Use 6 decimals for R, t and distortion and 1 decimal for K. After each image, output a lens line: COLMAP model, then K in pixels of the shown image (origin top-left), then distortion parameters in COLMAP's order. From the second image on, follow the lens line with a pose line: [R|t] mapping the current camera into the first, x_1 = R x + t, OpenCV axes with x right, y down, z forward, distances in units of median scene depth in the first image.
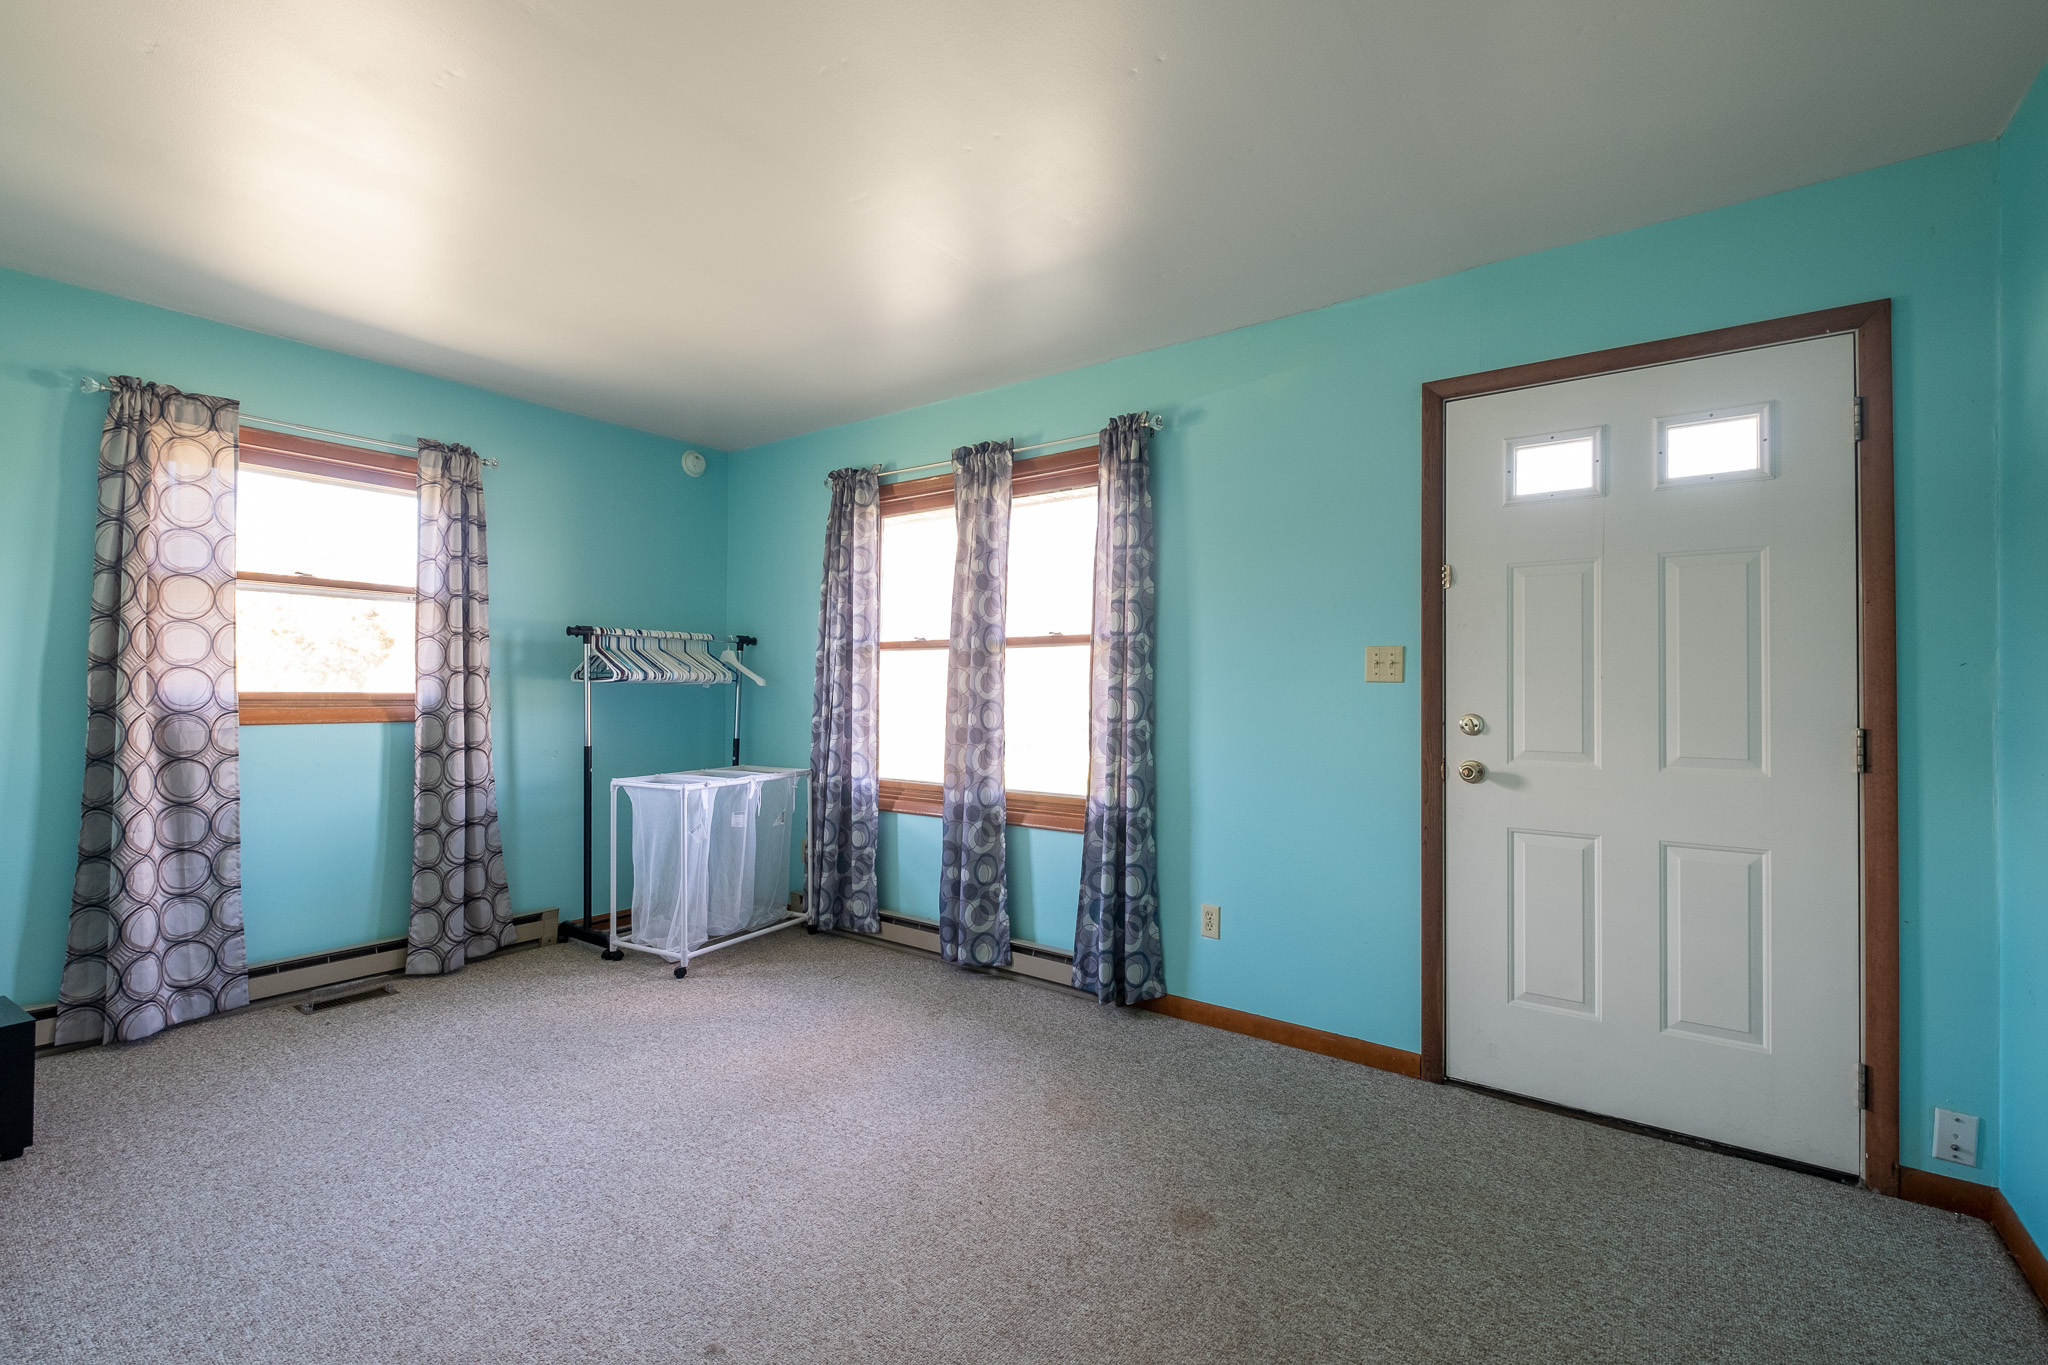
lens RADIAL K [[878.2, 0, 1024.0], [0, 878.2, 682.5], [0, 0, 1]] dist [0.008462, -0.000094]
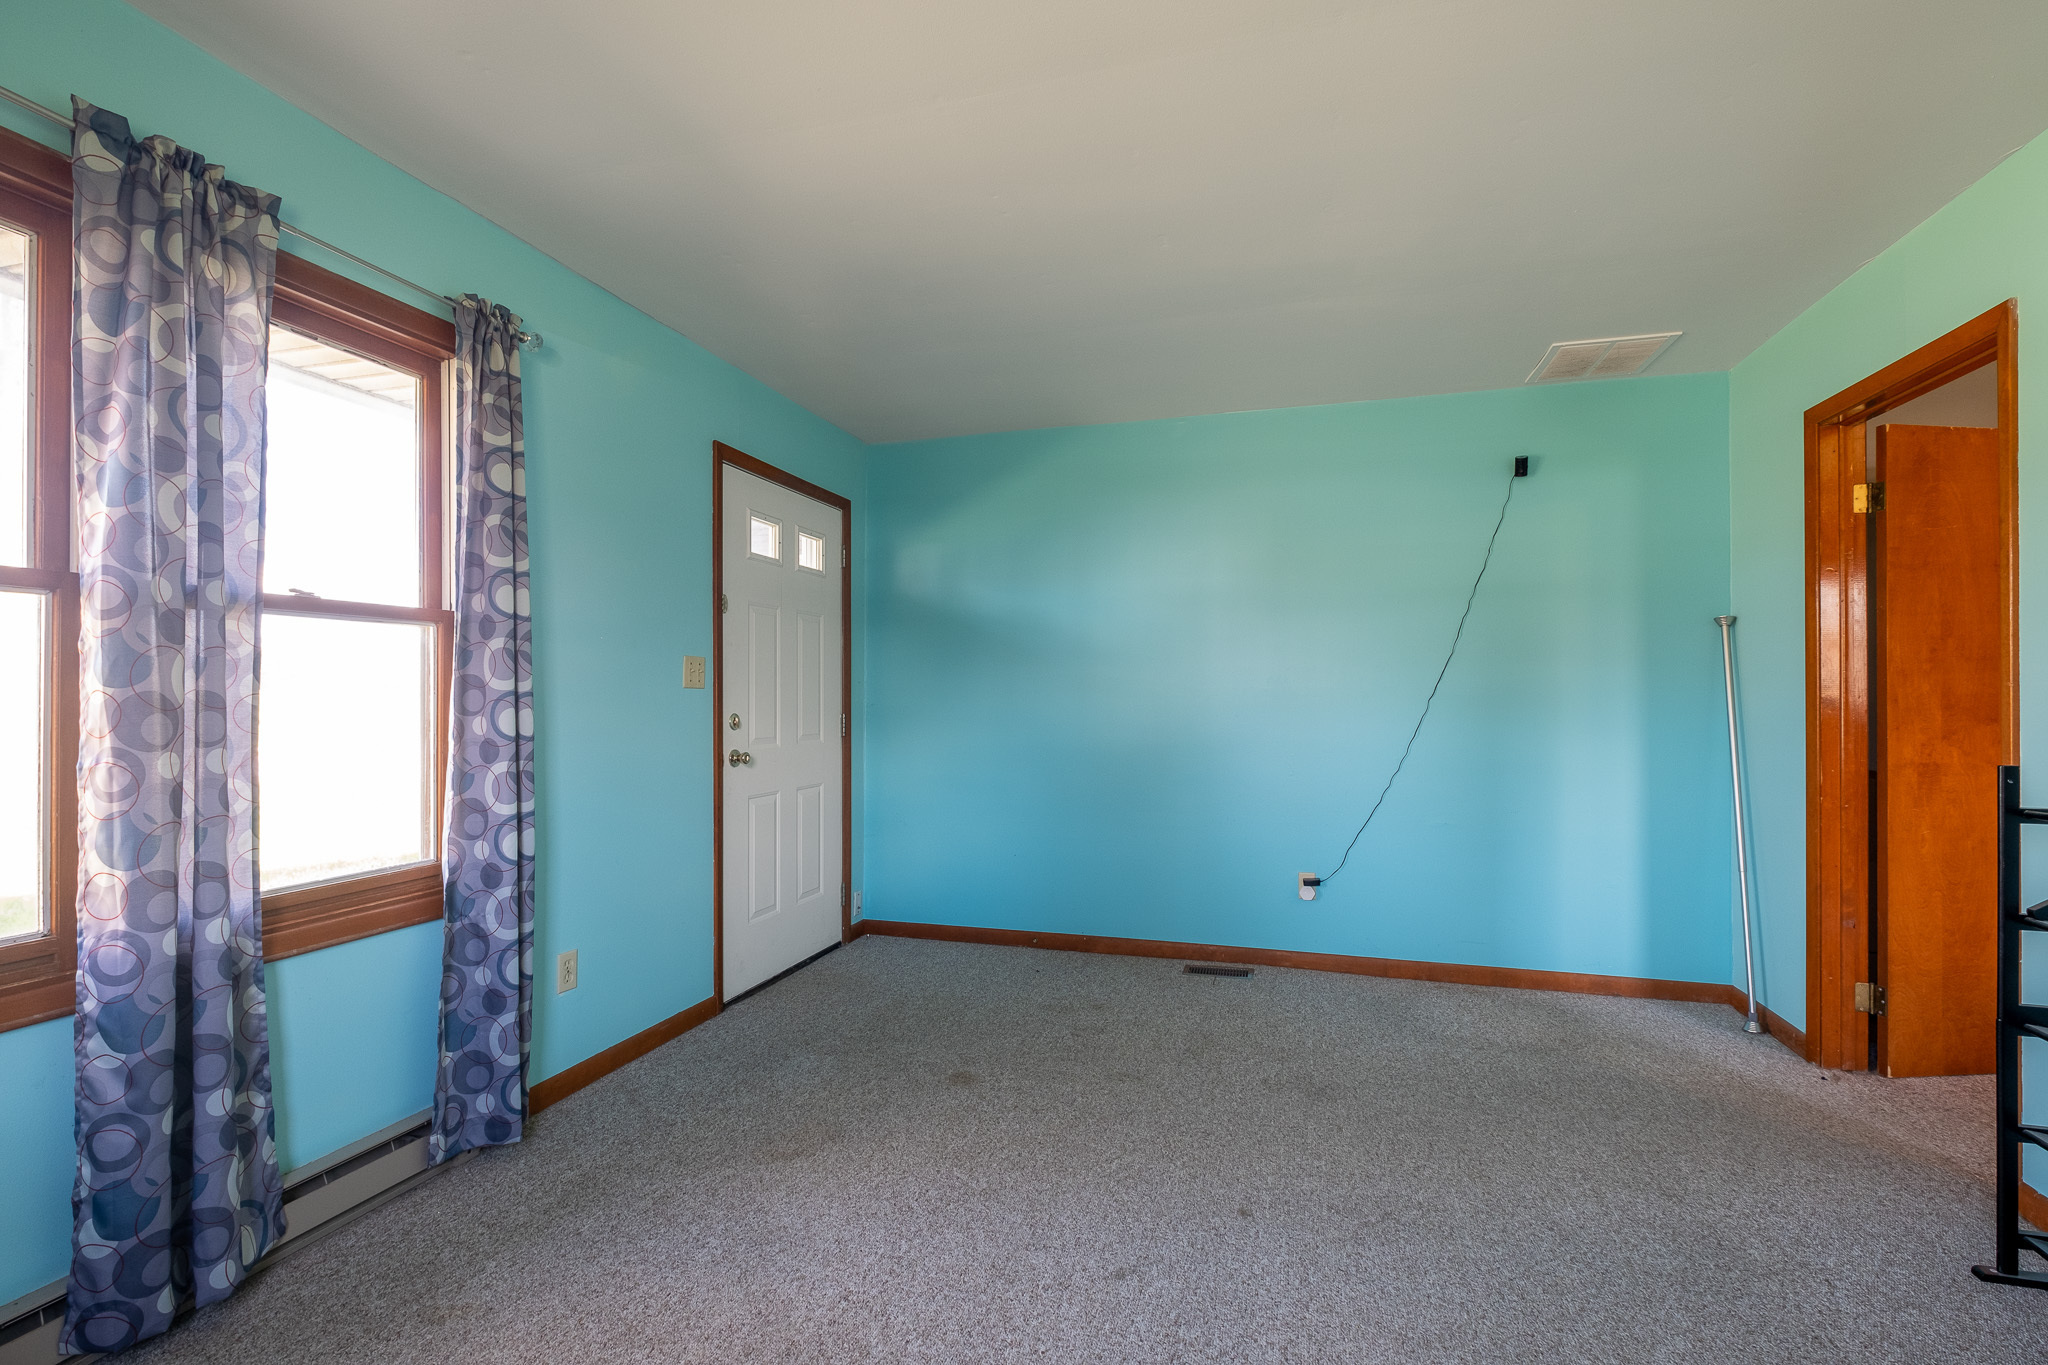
lens RADIAL K [[913.2, 0, 1019.4], [0, 913.2, 697.1], [0, 0, 1]] dist [0.003077, 0.000182]
pose [[-0.332550, -0.008910, 0.943043, -0.847619], [-0.013164, 0.999902, 0.004806, 0.000394], [-0.942994, -0.010816, -0.332635, 0.998087]]
